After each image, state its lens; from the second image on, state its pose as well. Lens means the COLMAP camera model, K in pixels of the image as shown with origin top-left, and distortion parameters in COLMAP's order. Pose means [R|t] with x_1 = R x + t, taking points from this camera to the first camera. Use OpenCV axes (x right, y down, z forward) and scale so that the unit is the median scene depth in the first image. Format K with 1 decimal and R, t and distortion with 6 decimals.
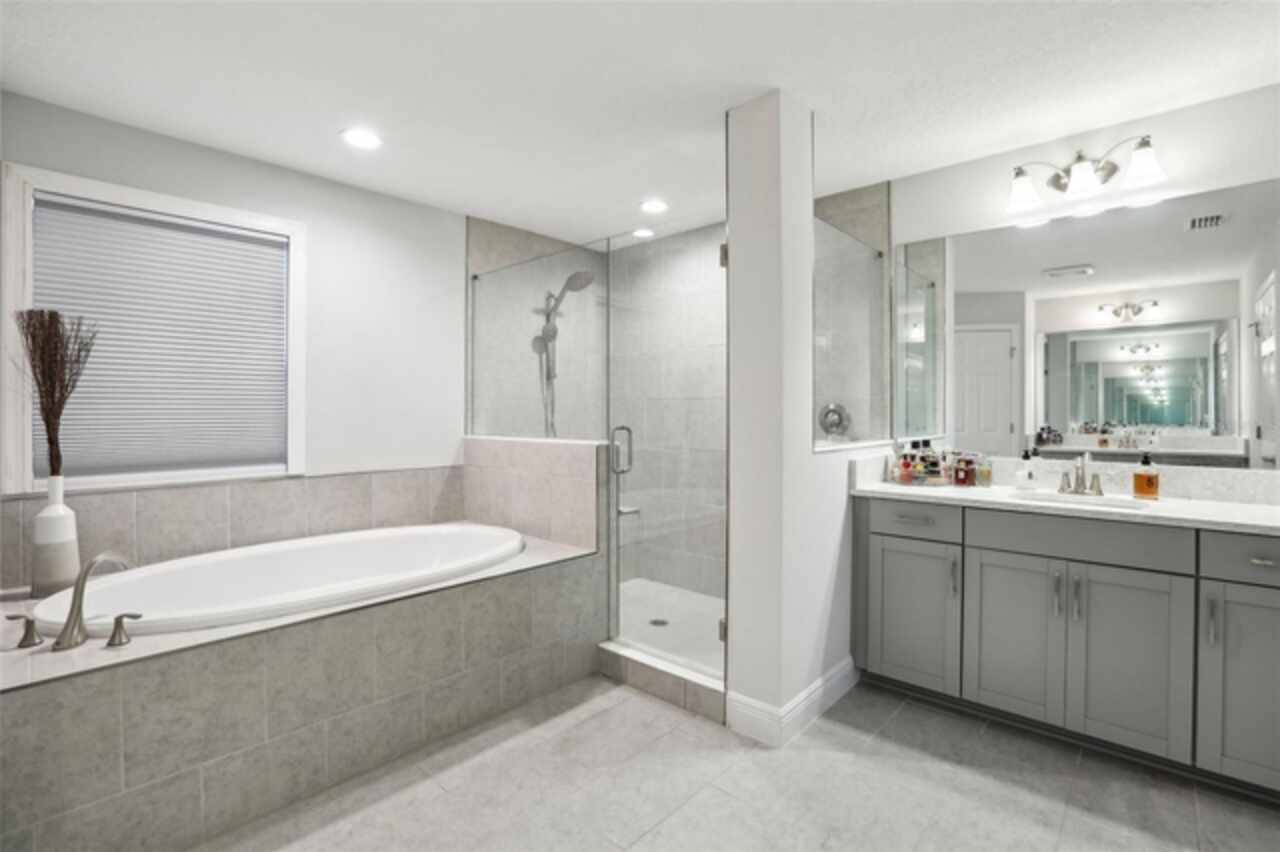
lens RADIAL K [[593.6, 0, 625.4], [0, 593.6, 410.9], [0, 0, 1]] dist [-0.019065, 0.000102]
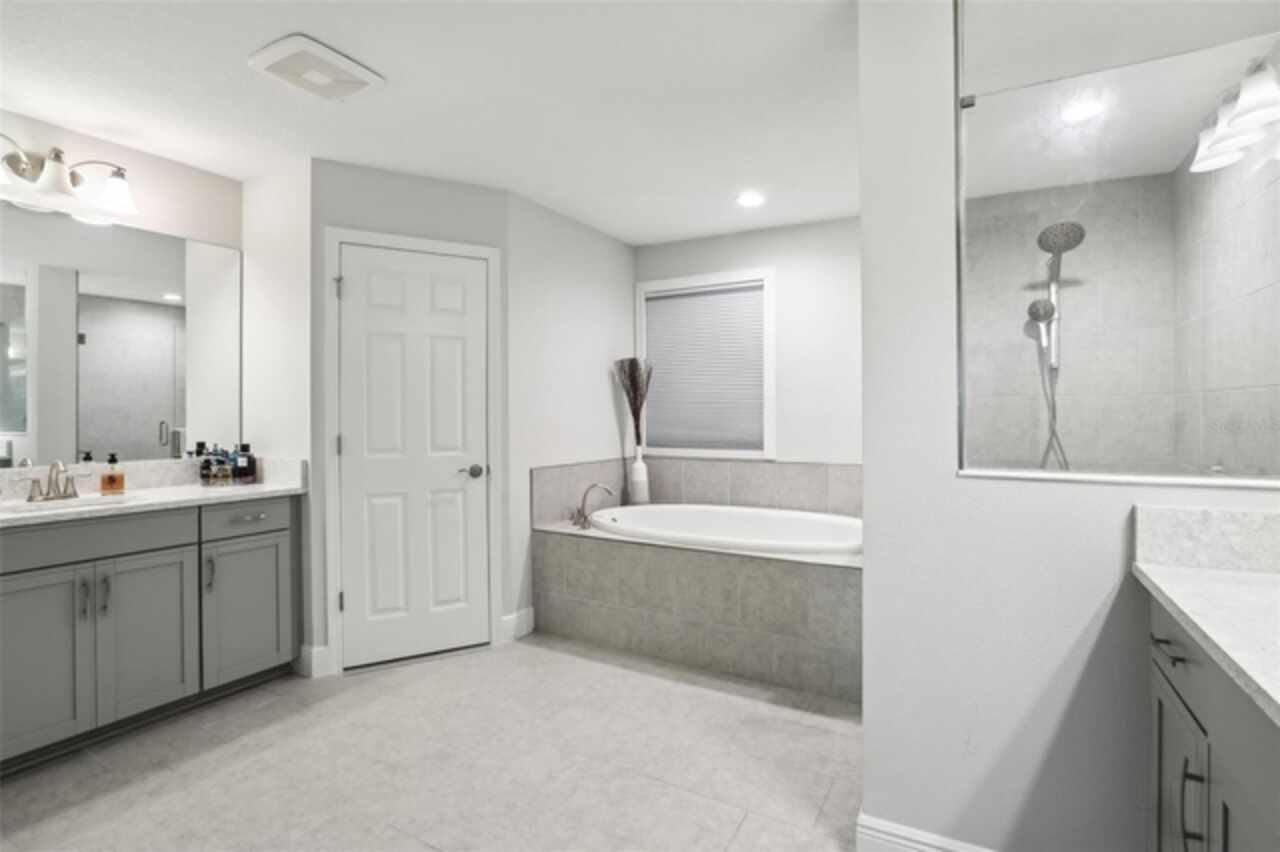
lens RADIAL K [[593.6, 0, 625.4], [0, 593.6, 410.9], [0, 0, 1]] dist [-0.019065, 0.000102]
pose [[0.227123, -0.003080, -0.973861, 0.855732], [0.003933, 0.999990, -0.002246, 0.002662], [0.973858, -0.003320, 0.227133, 0.511254]]
